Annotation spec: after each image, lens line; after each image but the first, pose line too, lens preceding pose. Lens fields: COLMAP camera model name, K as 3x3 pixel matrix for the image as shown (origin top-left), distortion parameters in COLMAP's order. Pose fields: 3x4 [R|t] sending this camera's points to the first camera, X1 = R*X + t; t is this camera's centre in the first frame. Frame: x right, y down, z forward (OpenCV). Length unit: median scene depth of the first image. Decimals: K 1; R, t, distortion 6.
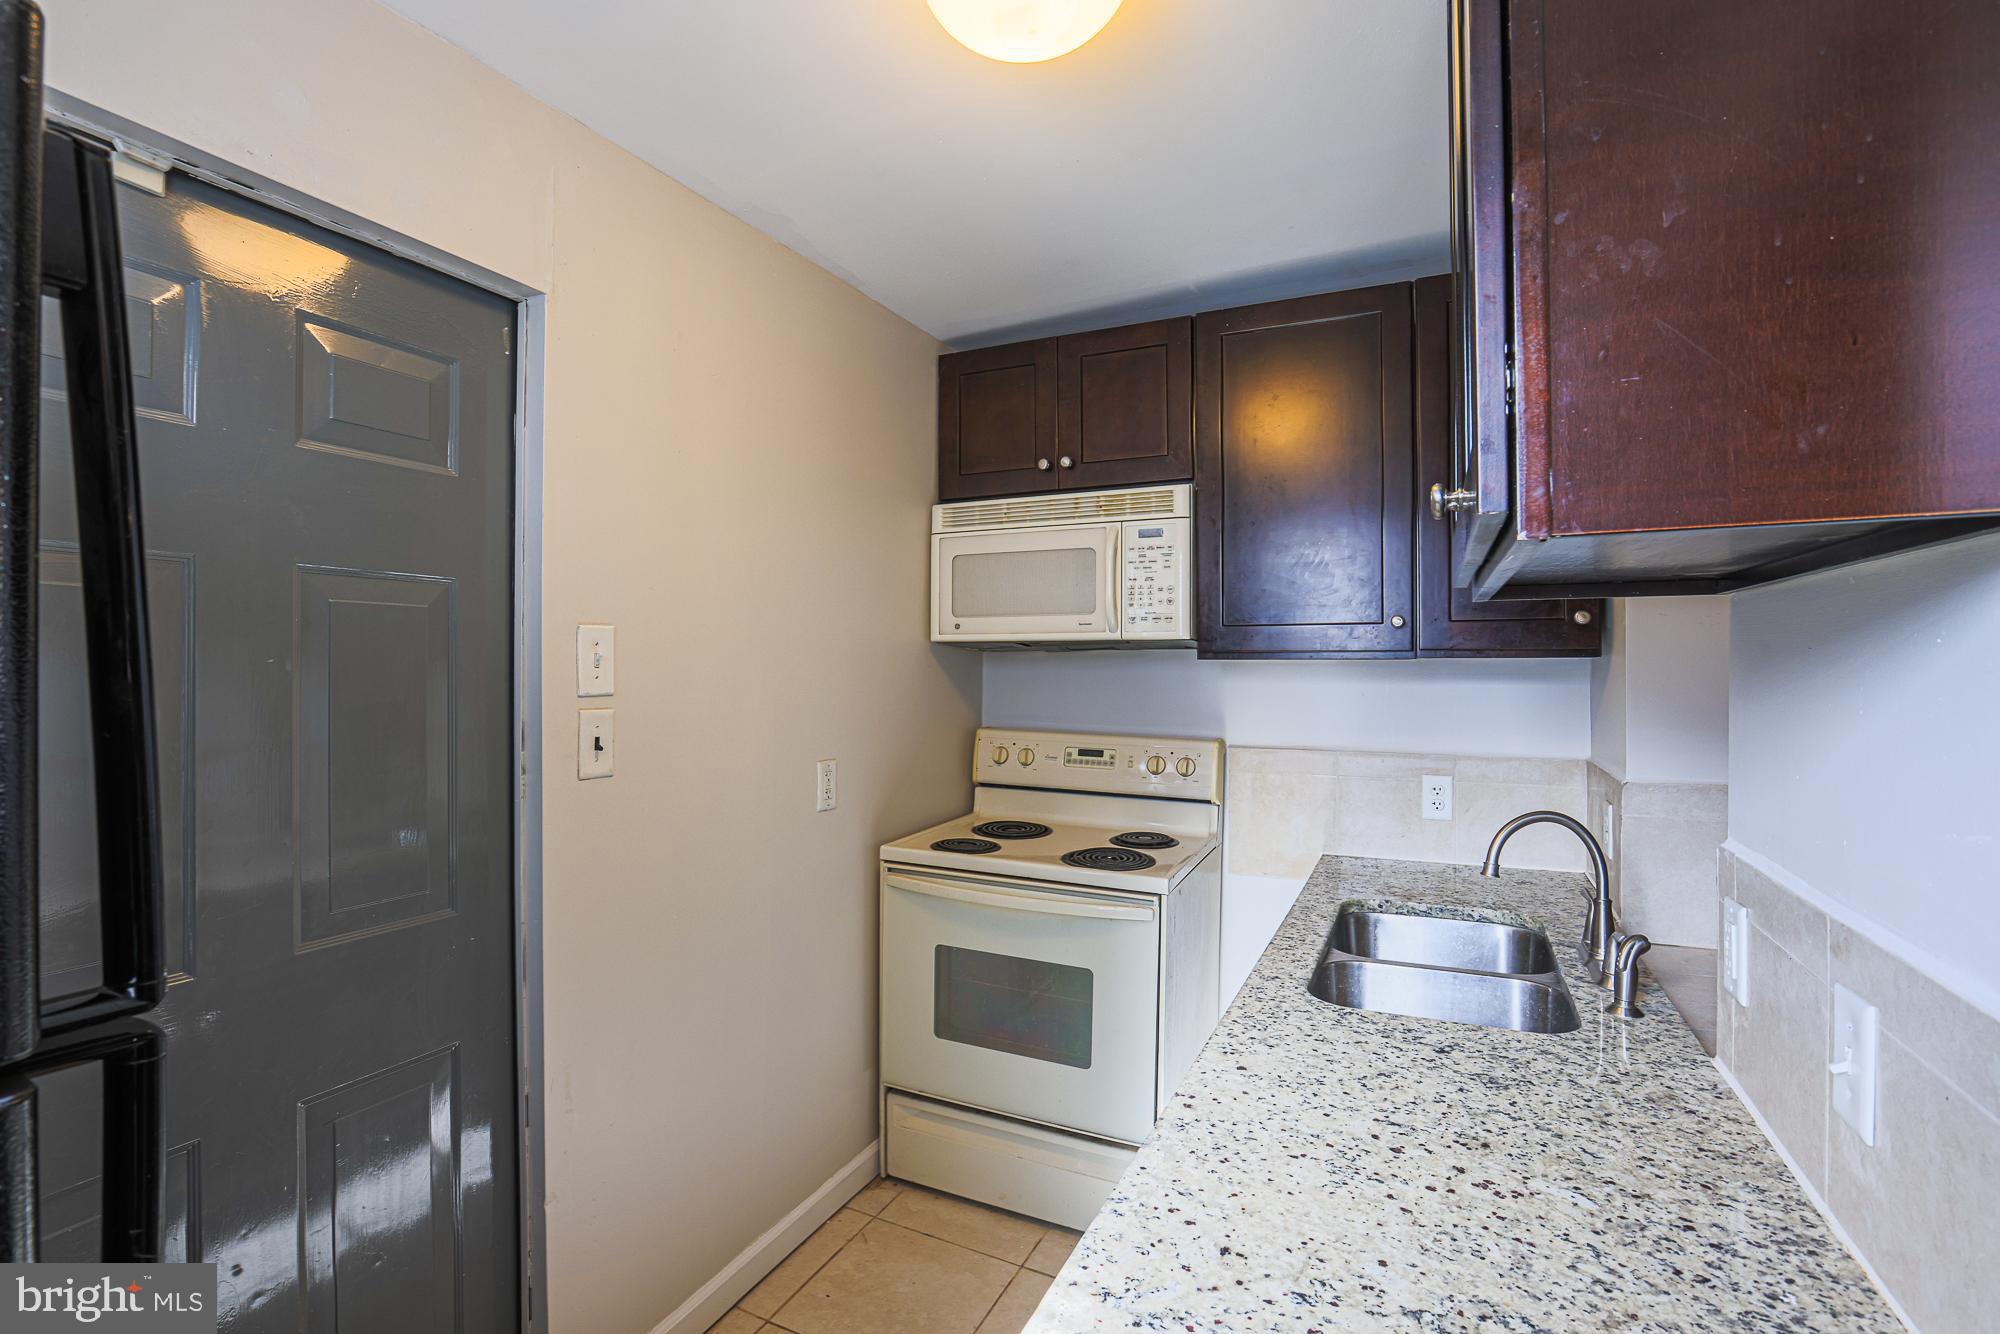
lens RADIAL K [[916.9, 0, 999.5], [0, 916.9, 679.1], [0, 0, 1]] dist [-0.049516, 0.010990]
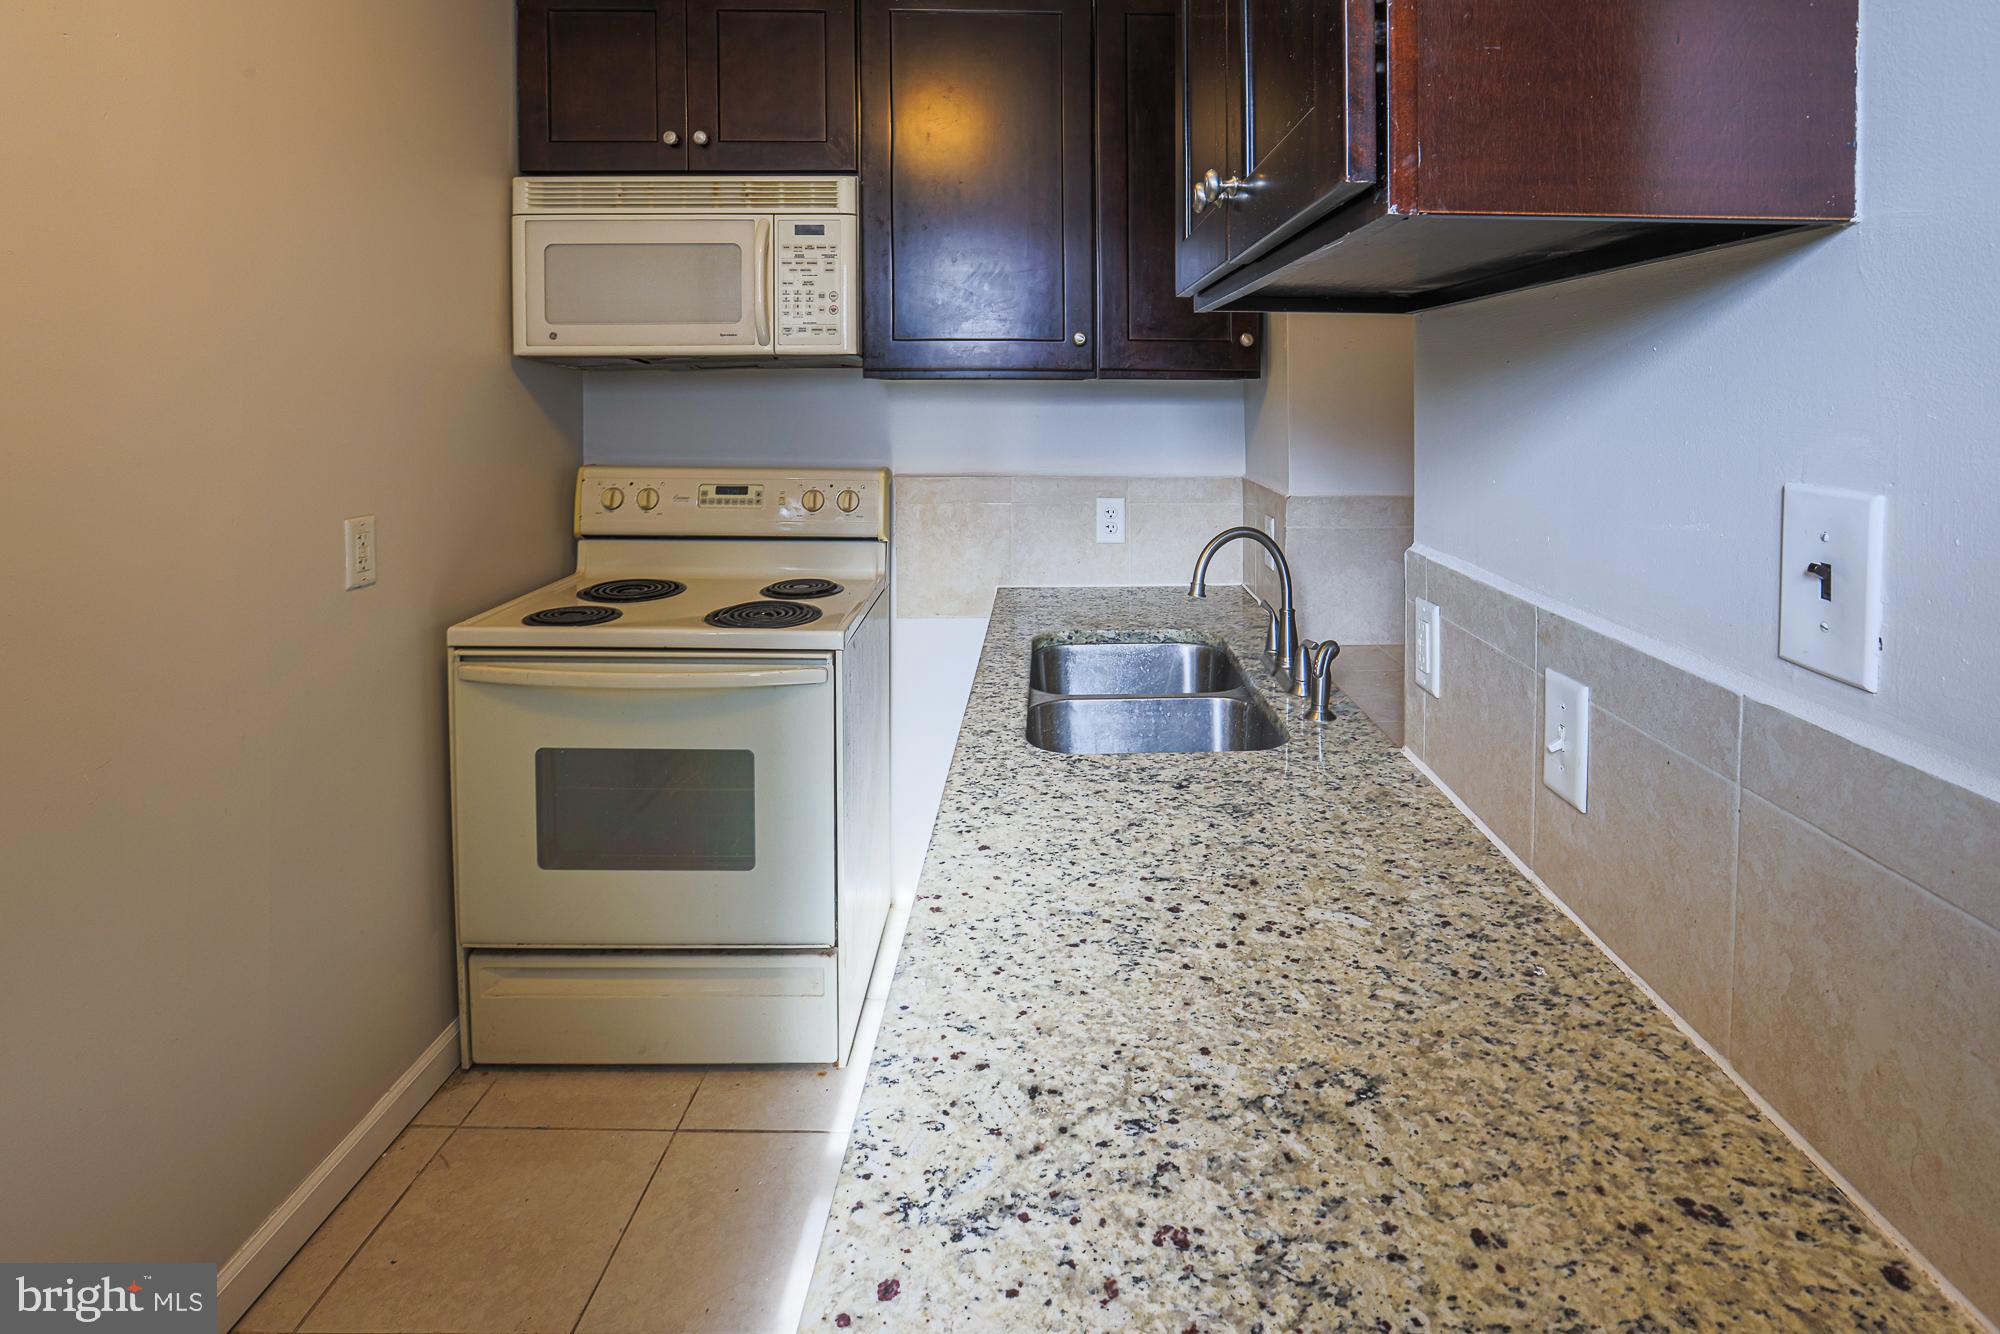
lens RADIAL K [[908.9, 0, 1002.1], [0, 908.9, 441.4], [0, 0, 1]] dist [-0.046851, 0.009481]
pose [[0.884461, -0.014618, 0.466386, -0.087733], [0.003928, 0.999707, 0.023885, 0.022625], [-0.466598, -0.019293, 0.884259, 0.206148]]
